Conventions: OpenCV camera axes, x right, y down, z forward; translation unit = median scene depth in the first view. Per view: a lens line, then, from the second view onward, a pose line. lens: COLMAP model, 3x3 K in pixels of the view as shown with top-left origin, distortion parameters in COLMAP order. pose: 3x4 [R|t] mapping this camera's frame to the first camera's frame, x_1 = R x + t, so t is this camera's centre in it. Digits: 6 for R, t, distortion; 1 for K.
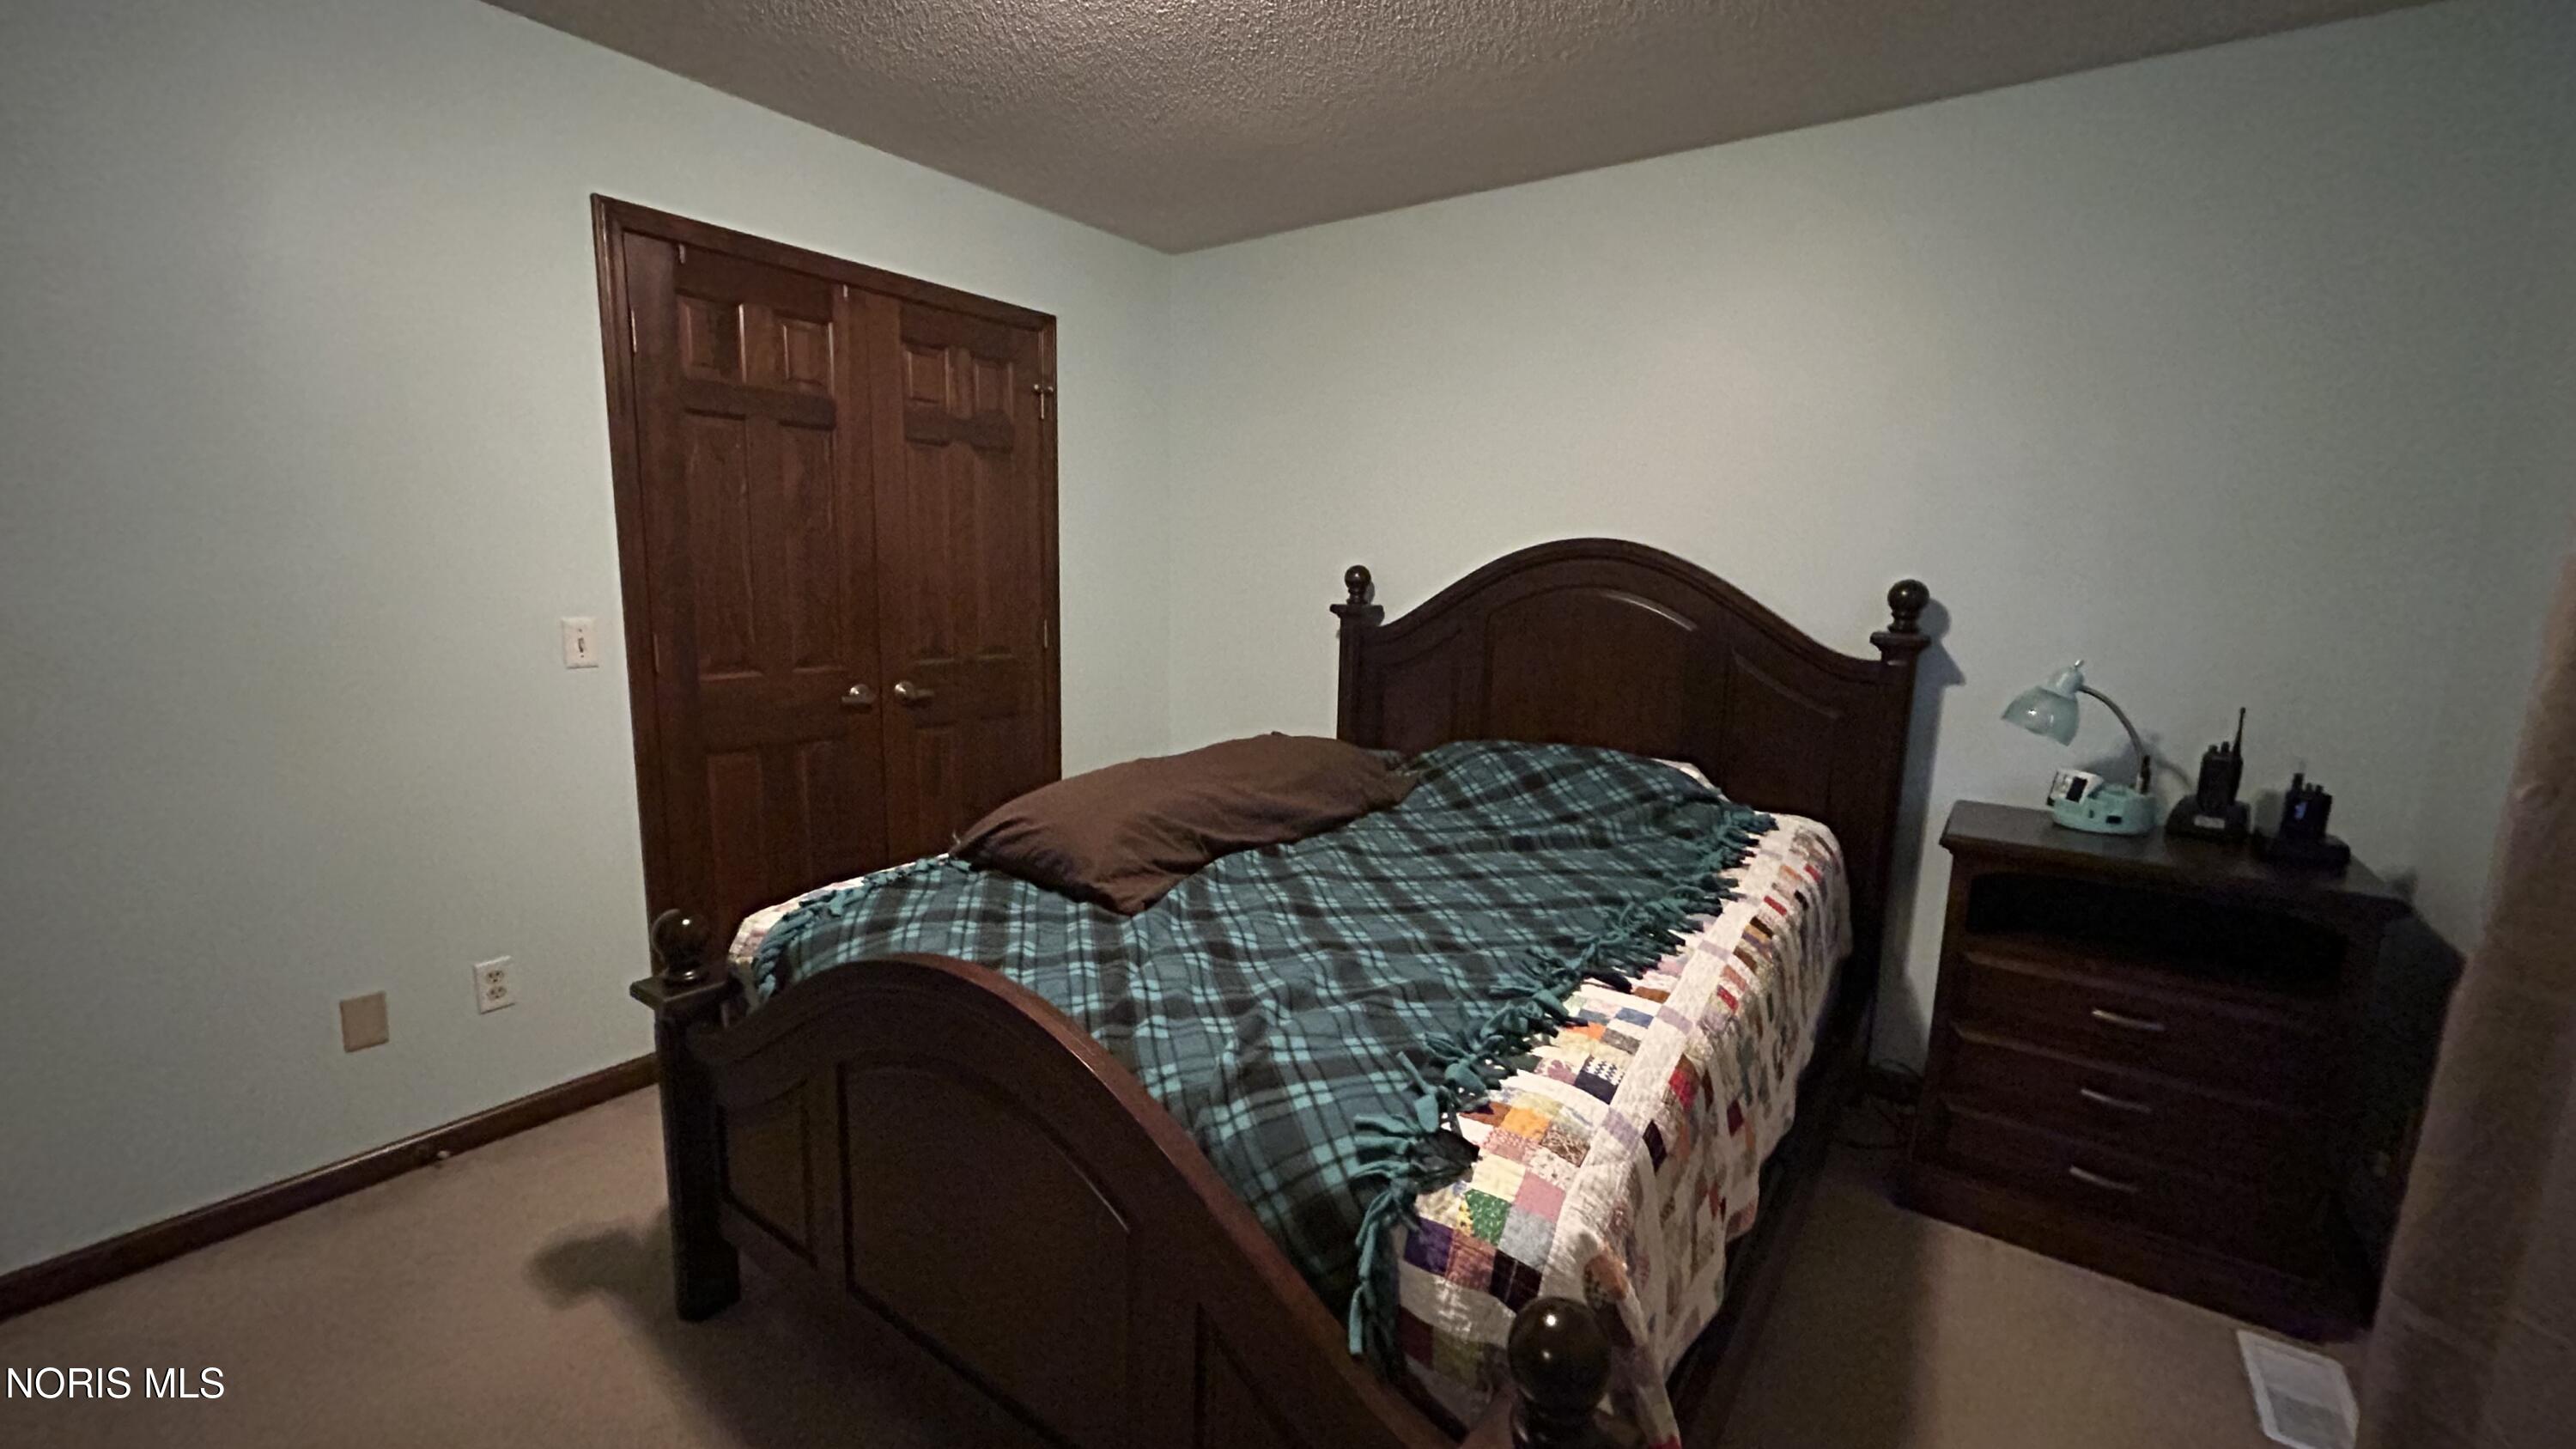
lens RADIAL K [[1035.3, 0, 1283.9], [0, 1035.3, 722.4], [0, 0, 1]] dist [-0.002024, -0.000256]
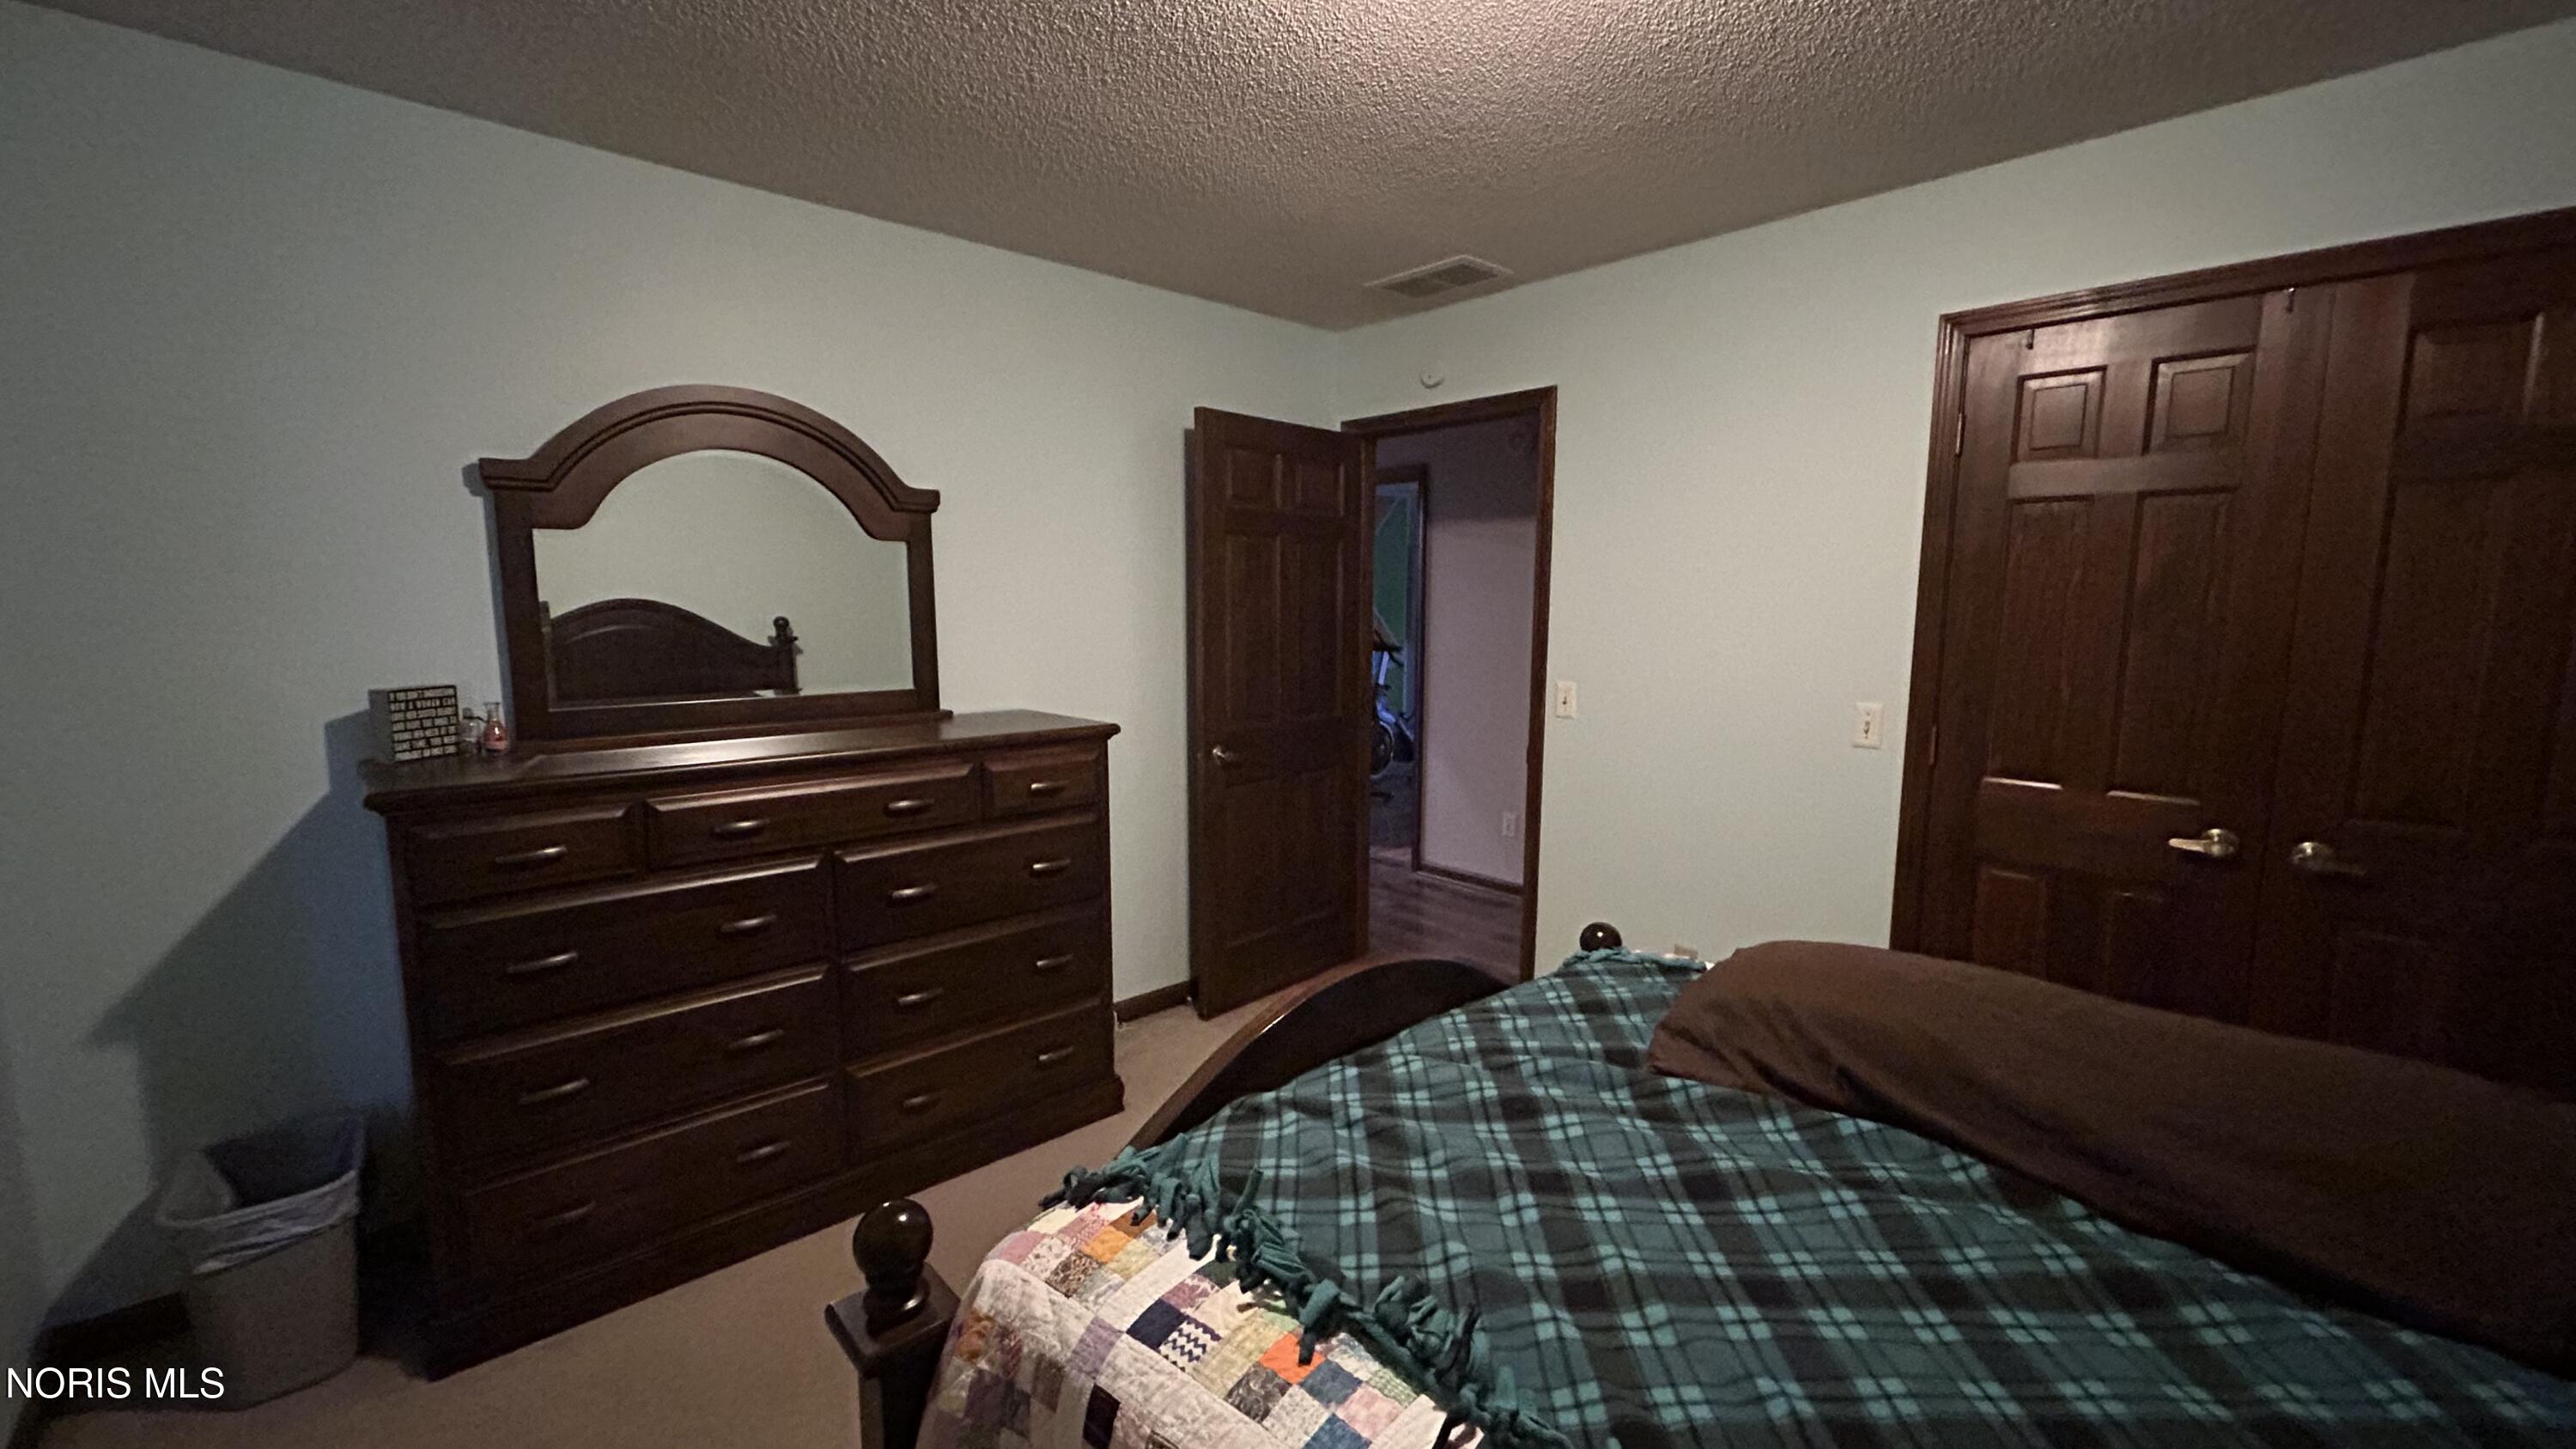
lens RADIAL K [[1035.3, 0, 1284.7], [0, 1035.3, 732.4], [0, 0, 1]] dist [-0.002024, -0.000256]
pose [[-0.200393, 0.097703, -0.974832, 0.650160], [-0.168018, 0.976846, 0.132444, -0.138133], [0.965201, 0.190330, -0.179338, 0.738494]]
